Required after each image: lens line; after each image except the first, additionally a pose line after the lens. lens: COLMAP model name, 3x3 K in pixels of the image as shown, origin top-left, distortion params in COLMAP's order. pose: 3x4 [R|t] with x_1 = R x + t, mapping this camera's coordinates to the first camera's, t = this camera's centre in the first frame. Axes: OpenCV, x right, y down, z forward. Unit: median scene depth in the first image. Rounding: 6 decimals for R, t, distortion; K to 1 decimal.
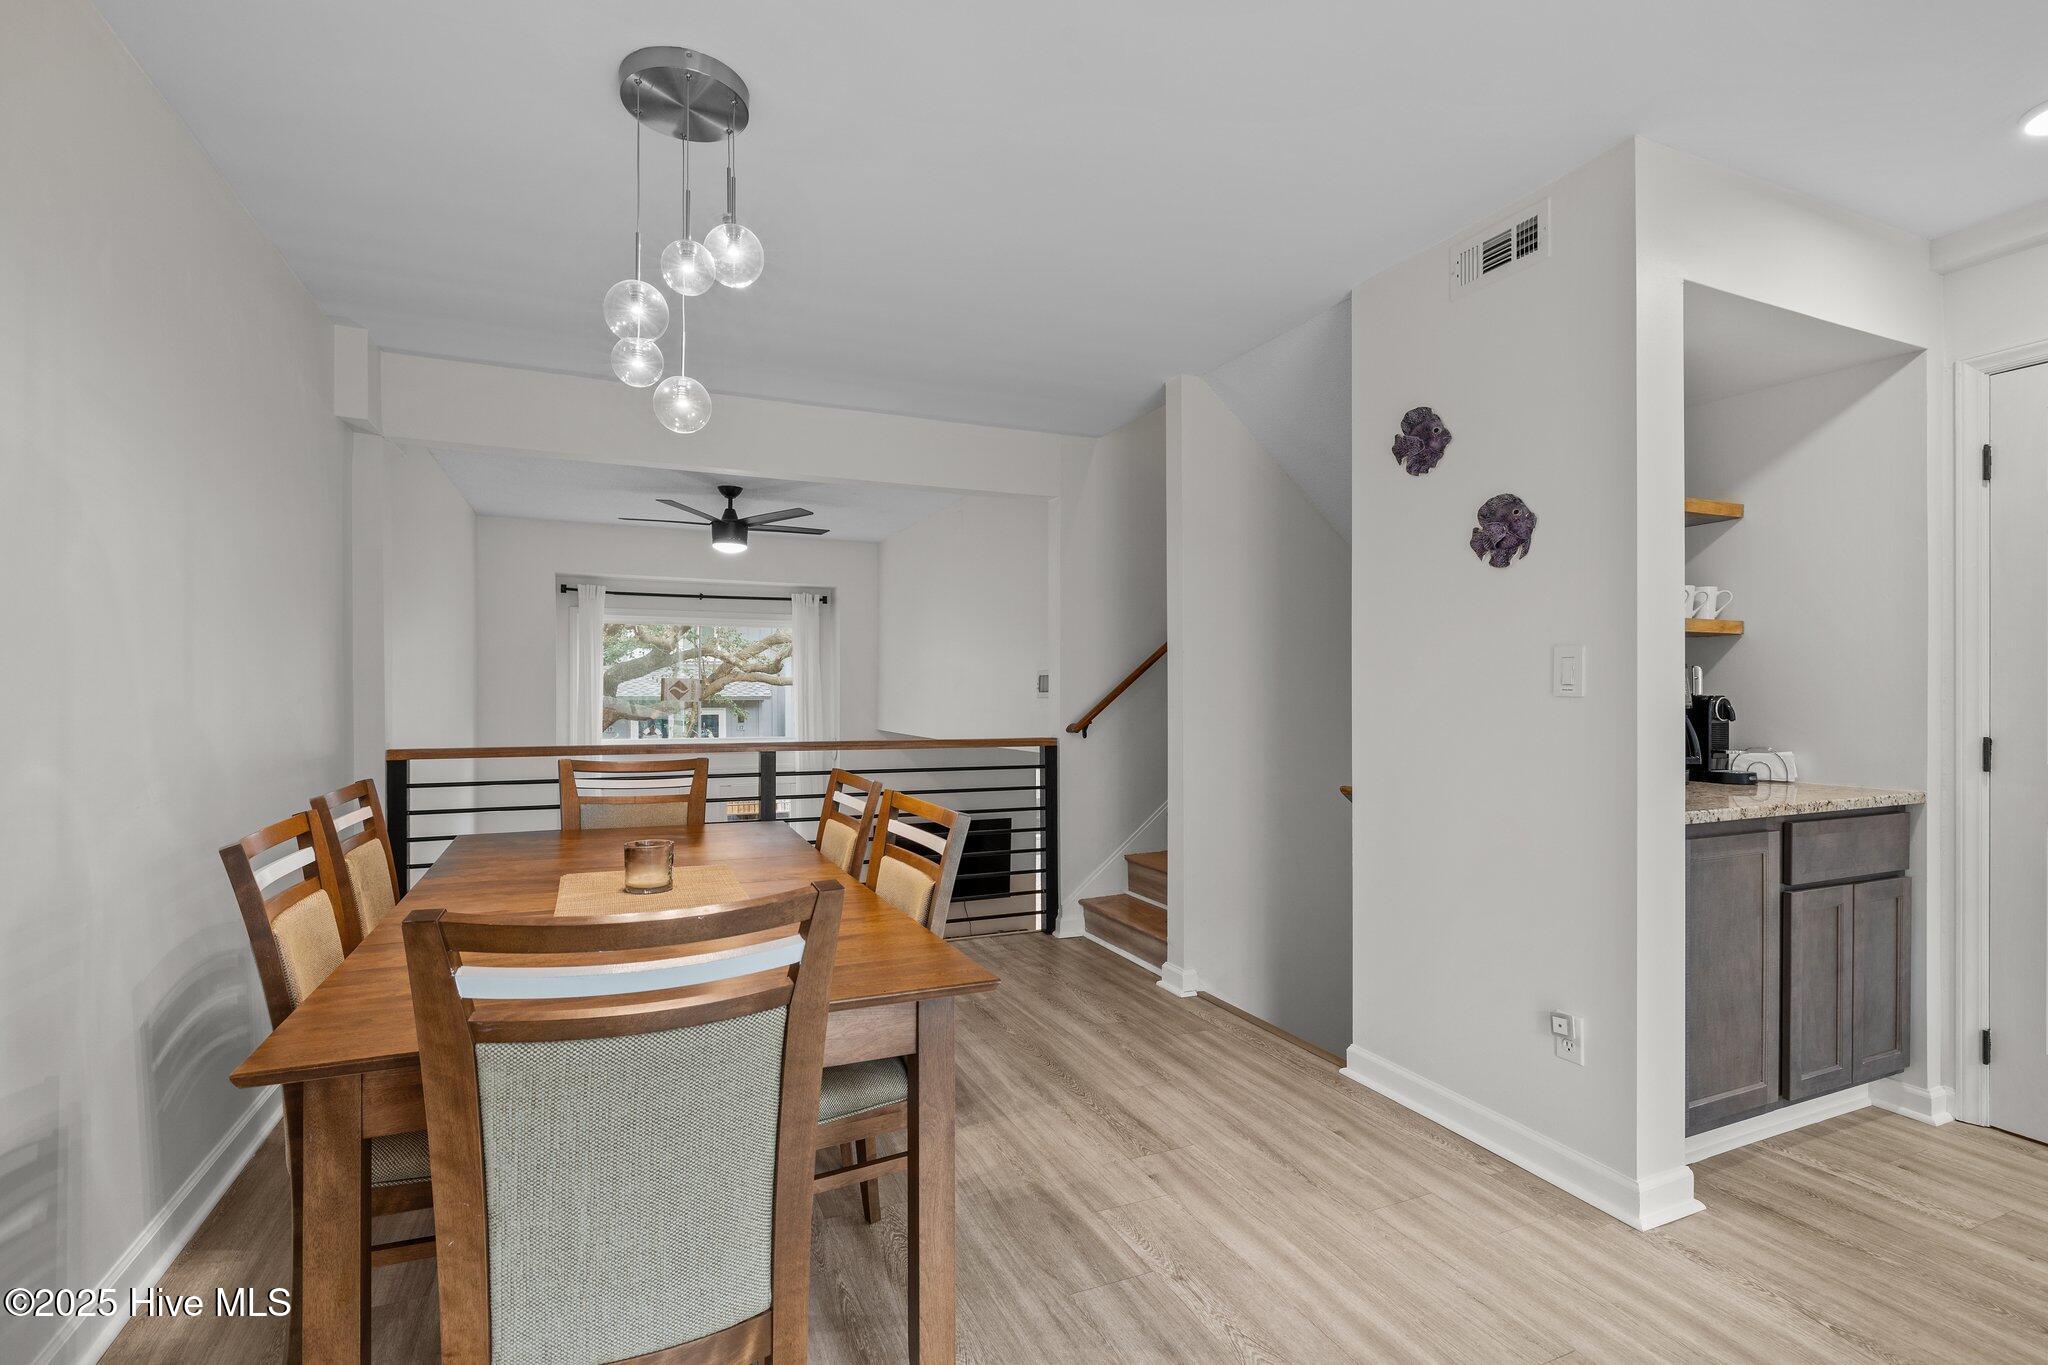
lens RADIAL K [[938.3, 0, 1024.0], [0, 938.3, 682.5], [0, 0, 1]] dist [-0.001902, -0.000757]
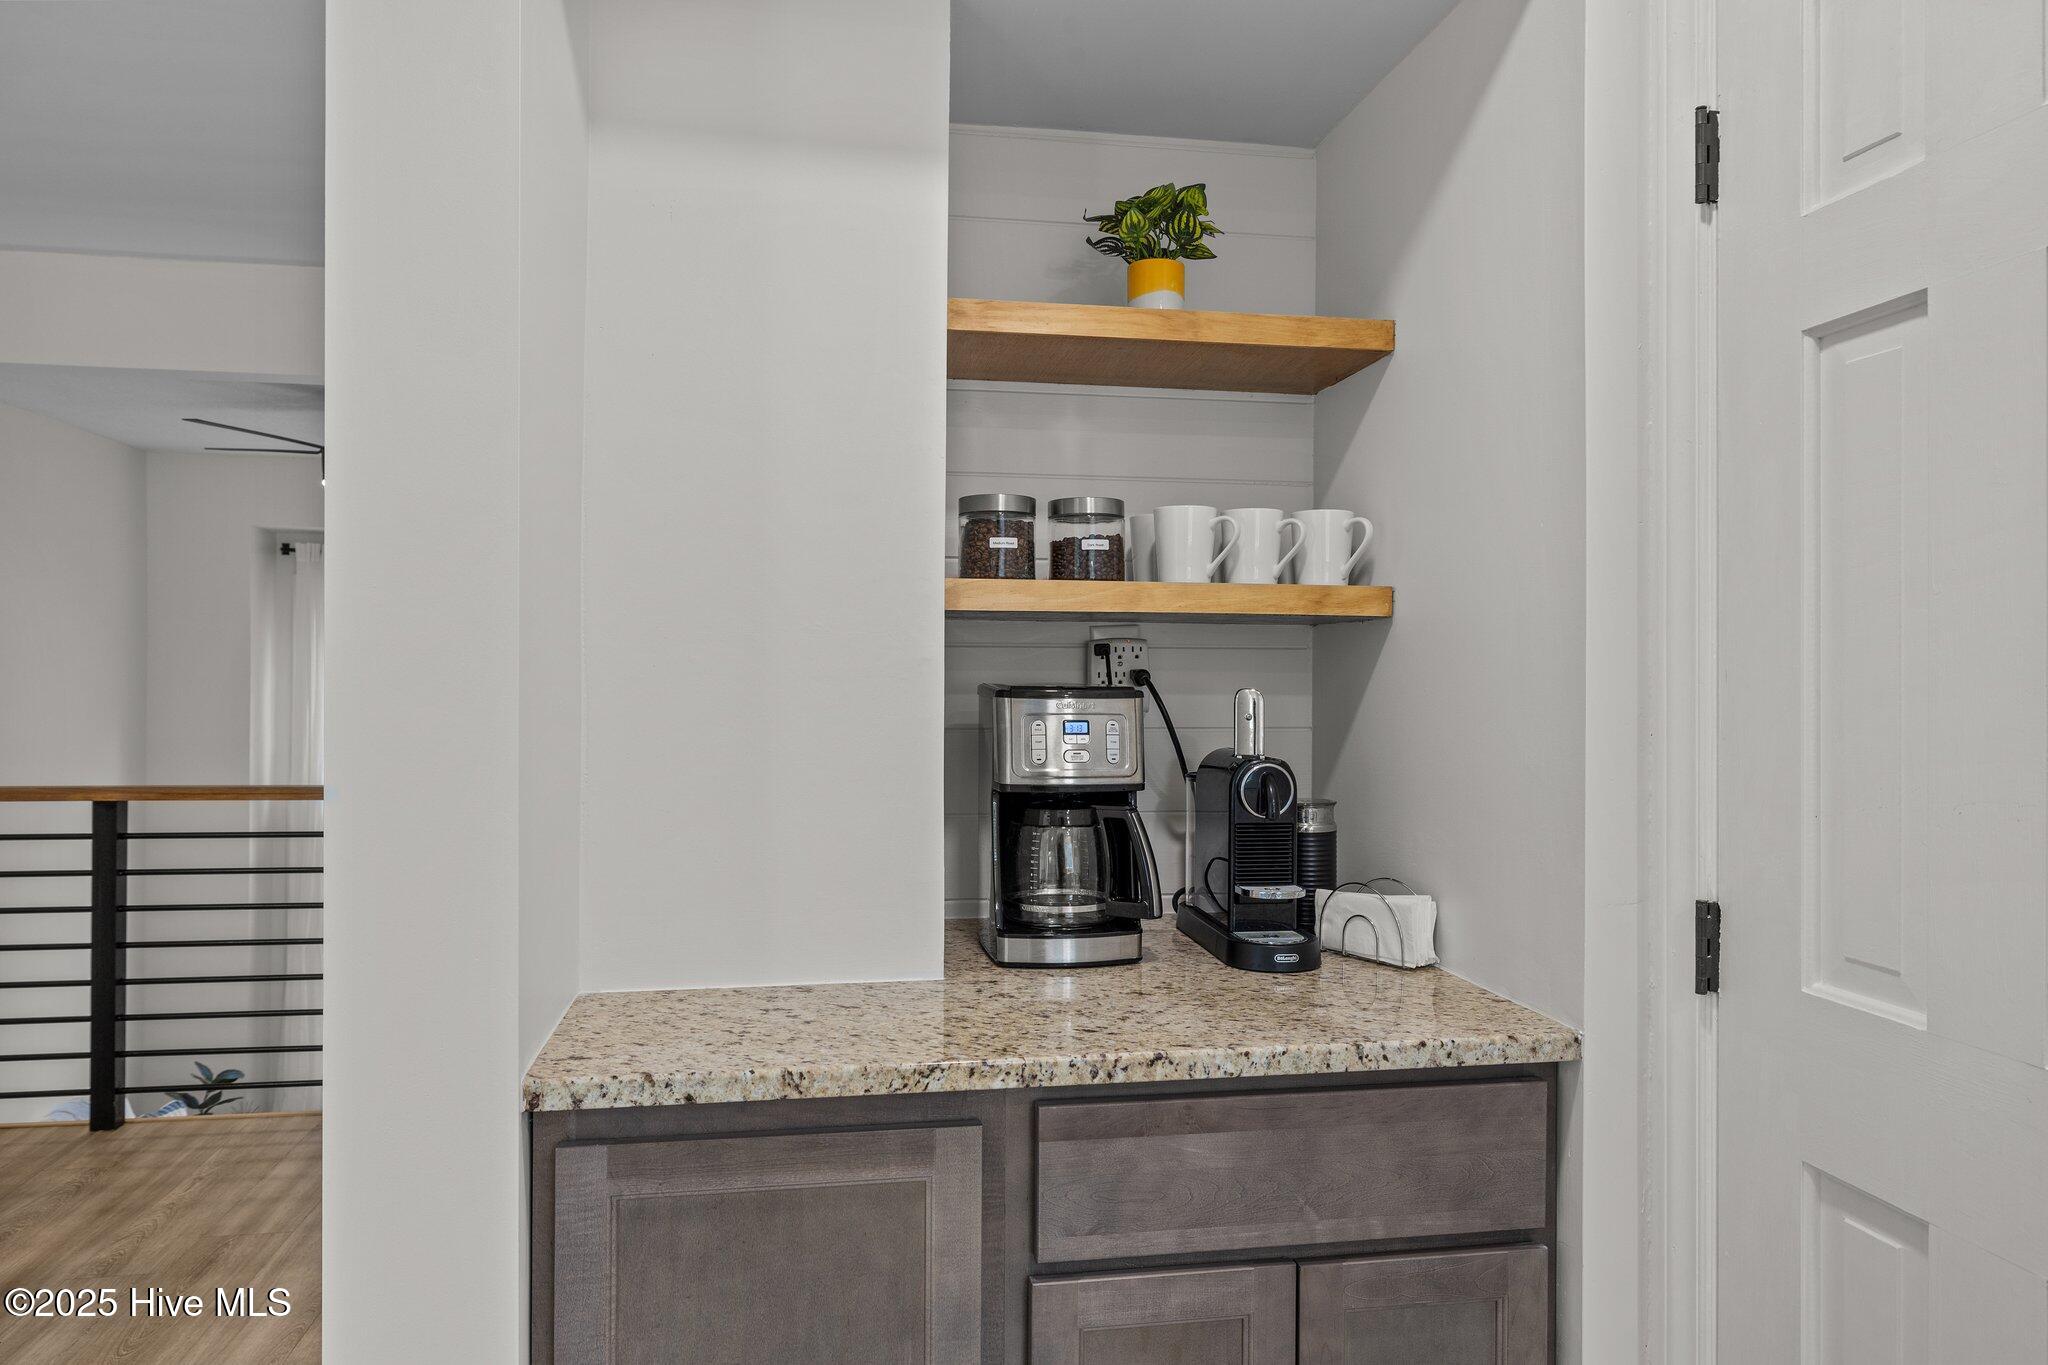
lens RADIAL K [[1400.6, 0, 1024.0], [0, 1400.6, 682.5], [0, 0, 1]] dist [0.001436, 0.000840]
pose [[0.973060, 0.004191, -0.230514, 0.881417], [-0.004688, 0.999988, -0.001611, -0.024105], [0.230504, 0.002648, 0.973068, 0.394915]]
